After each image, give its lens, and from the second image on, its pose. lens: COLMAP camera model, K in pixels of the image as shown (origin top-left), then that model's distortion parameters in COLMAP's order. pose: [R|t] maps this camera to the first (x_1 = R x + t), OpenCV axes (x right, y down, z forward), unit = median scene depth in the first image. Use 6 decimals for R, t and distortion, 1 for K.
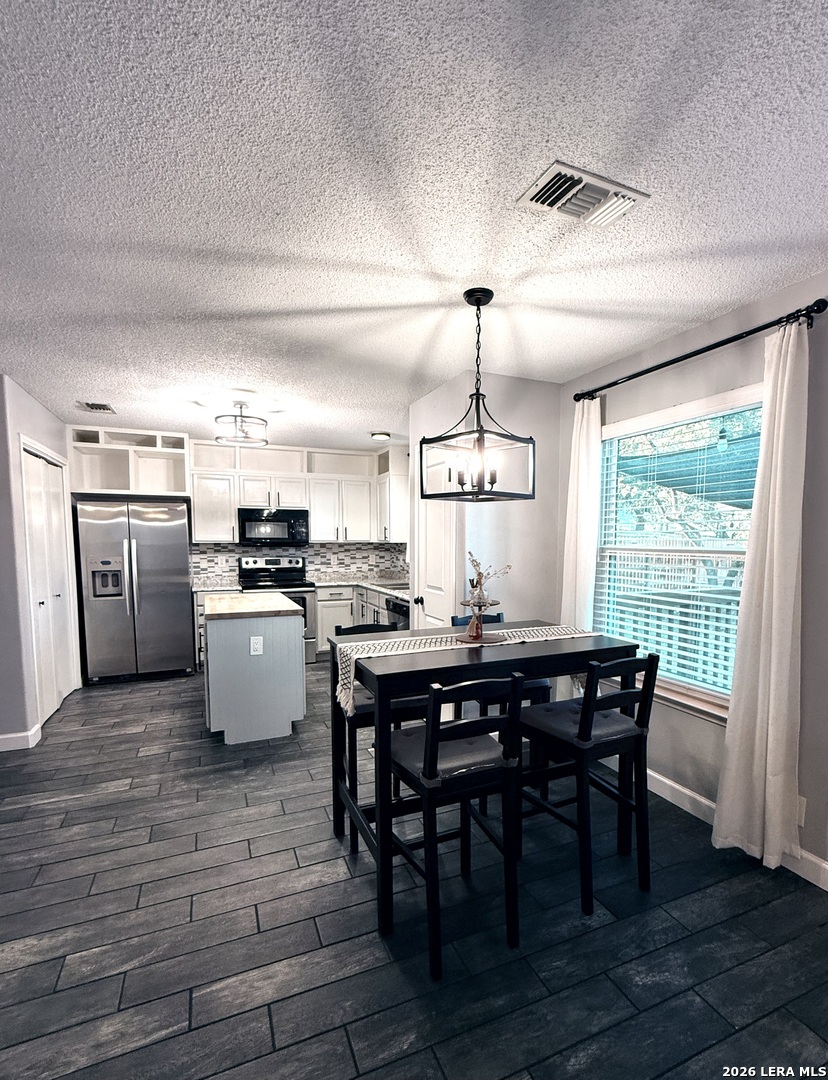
lens RADIAL K [[518.2, 0, 431.5], [0, 518.2, 576.8], [0, 0, 1]] dist [-0.005704, 0.000490]
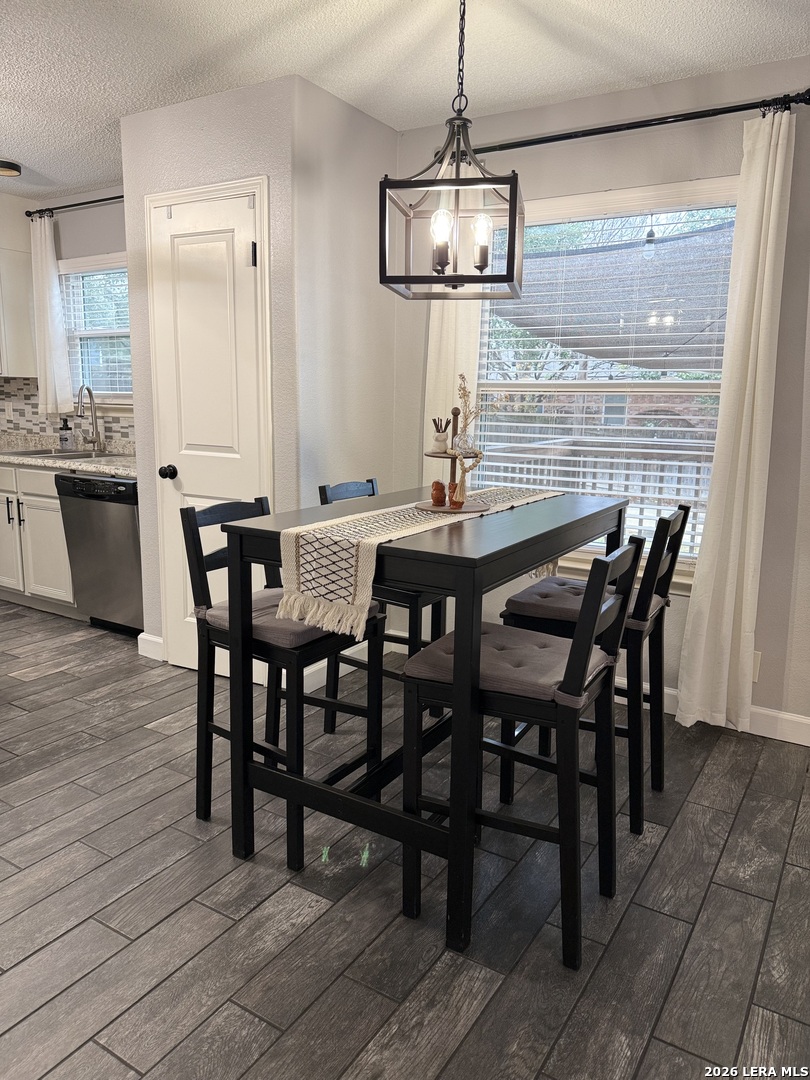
lens RADIAL K [[757.9, 0, 405.8], [0, 757.9, 542.7], [0, 0, 1]] dist [0.000178, -0.000432]
pose [[0.828830, -0.090000, 0.552214, -0.515018], [0.021343, 0.991345, 0.129536, 0.035981], [-0.559093, -0.095578, 0.823578, 0.228543]]
